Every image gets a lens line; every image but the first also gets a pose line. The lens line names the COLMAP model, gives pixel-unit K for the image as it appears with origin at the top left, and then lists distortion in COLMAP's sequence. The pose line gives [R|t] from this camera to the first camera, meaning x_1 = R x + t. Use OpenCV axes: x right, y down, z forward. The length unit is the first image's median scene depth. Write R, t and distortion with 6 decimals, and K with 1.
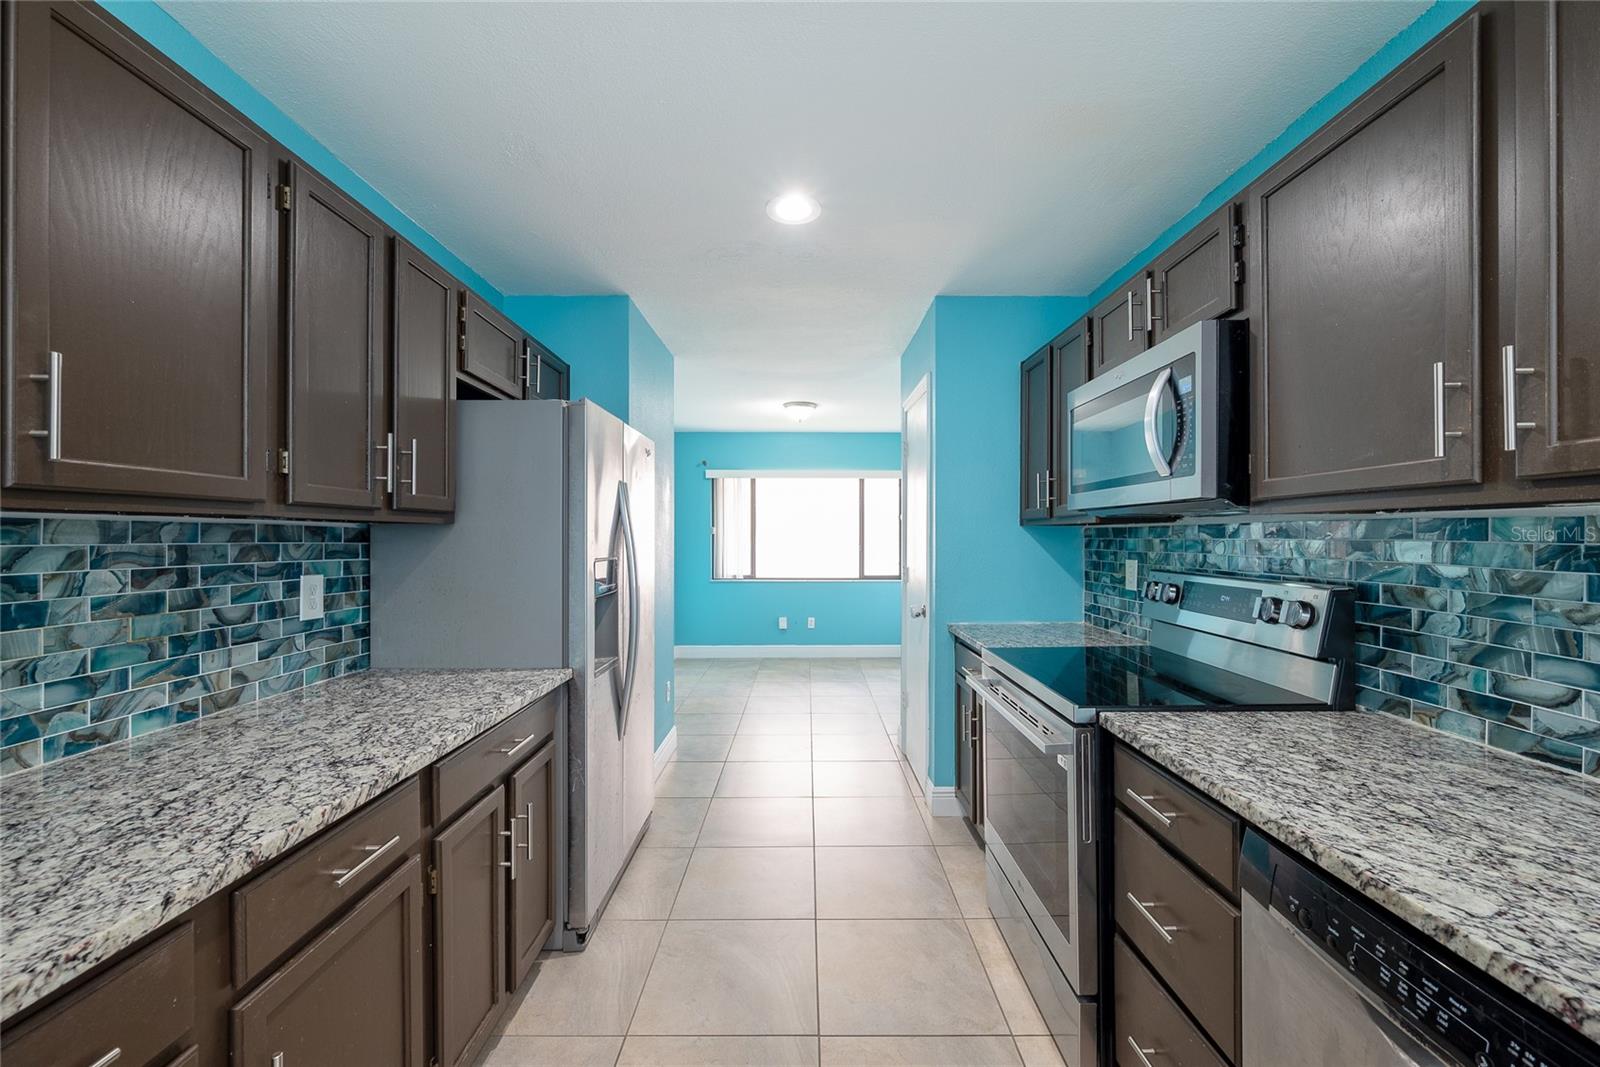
lens RADIAL K [[631.3, 0, 805.9], [0, 631.3, 535.6], [0, 0, 1]] dist [-0.000872, 0.000087]
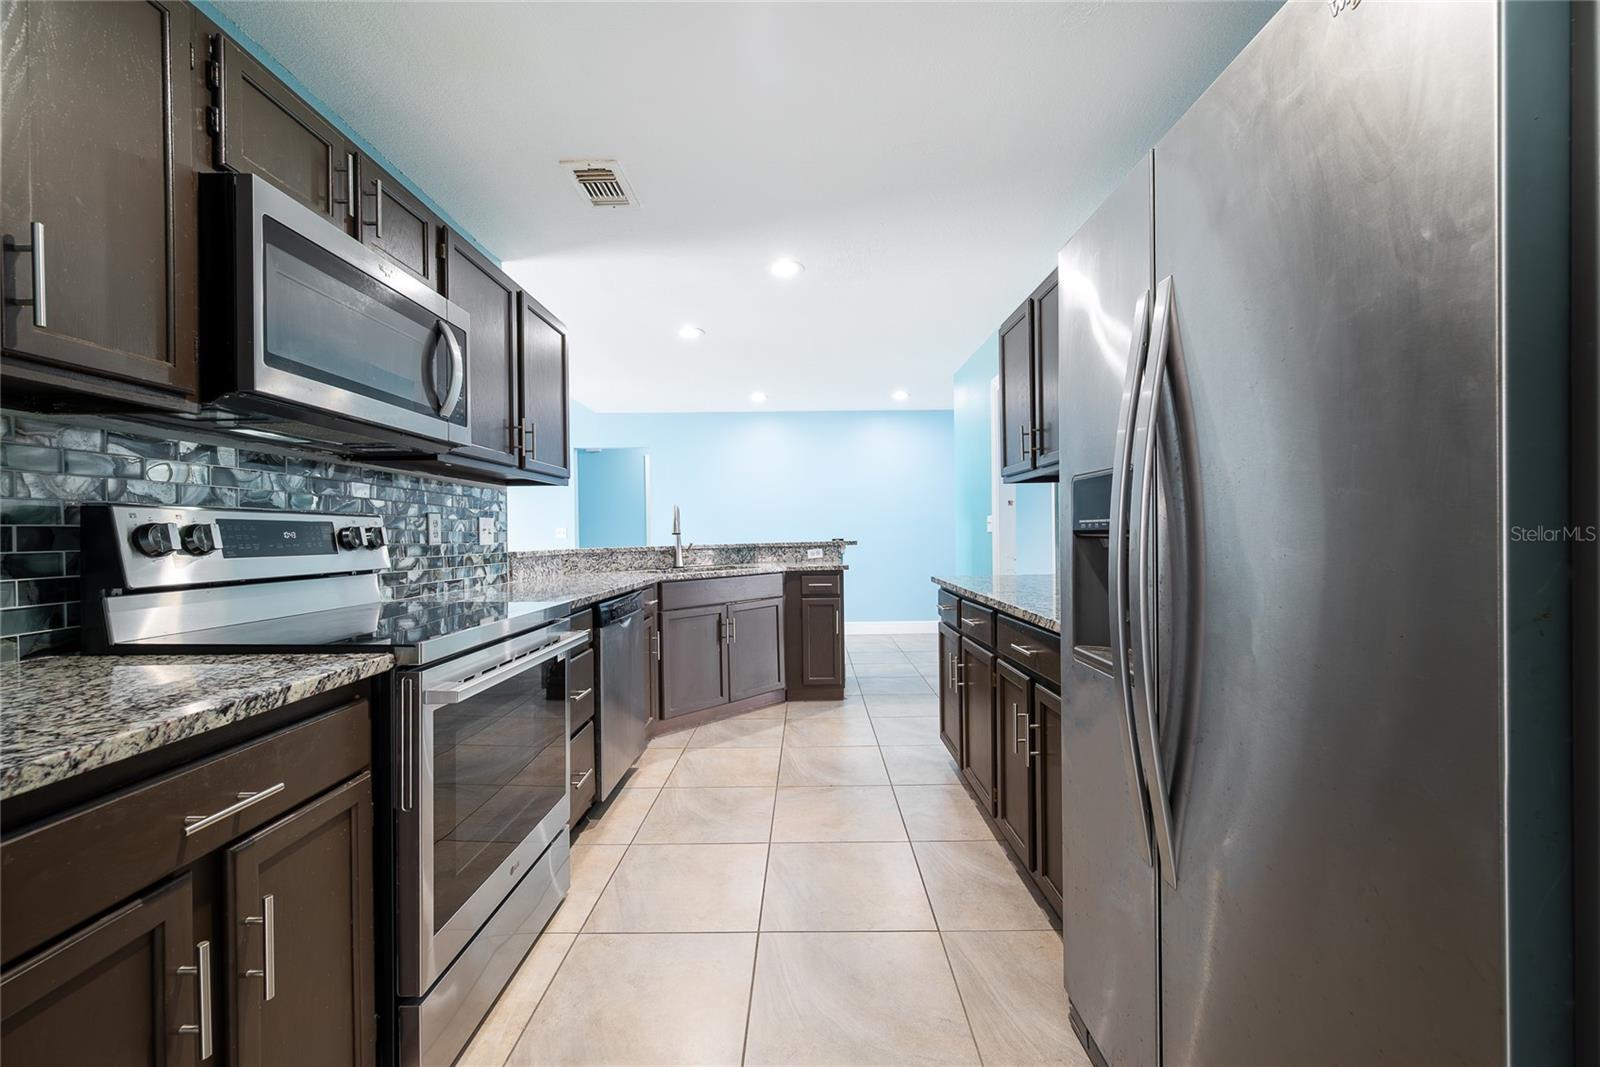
lens RADIAL K [[631.3, 0, 805.9], [0, 631.3, 535.6], [0, 0, 1]] dist [-0.000872, 0.000087]
pose [[-0.999940, 0.010811, 0.001848, -0.067782], [0.010814, 0.999941, 0.001394, 0.113837], [-0.001833, 0.001414, -0.999997, 2.011547]]
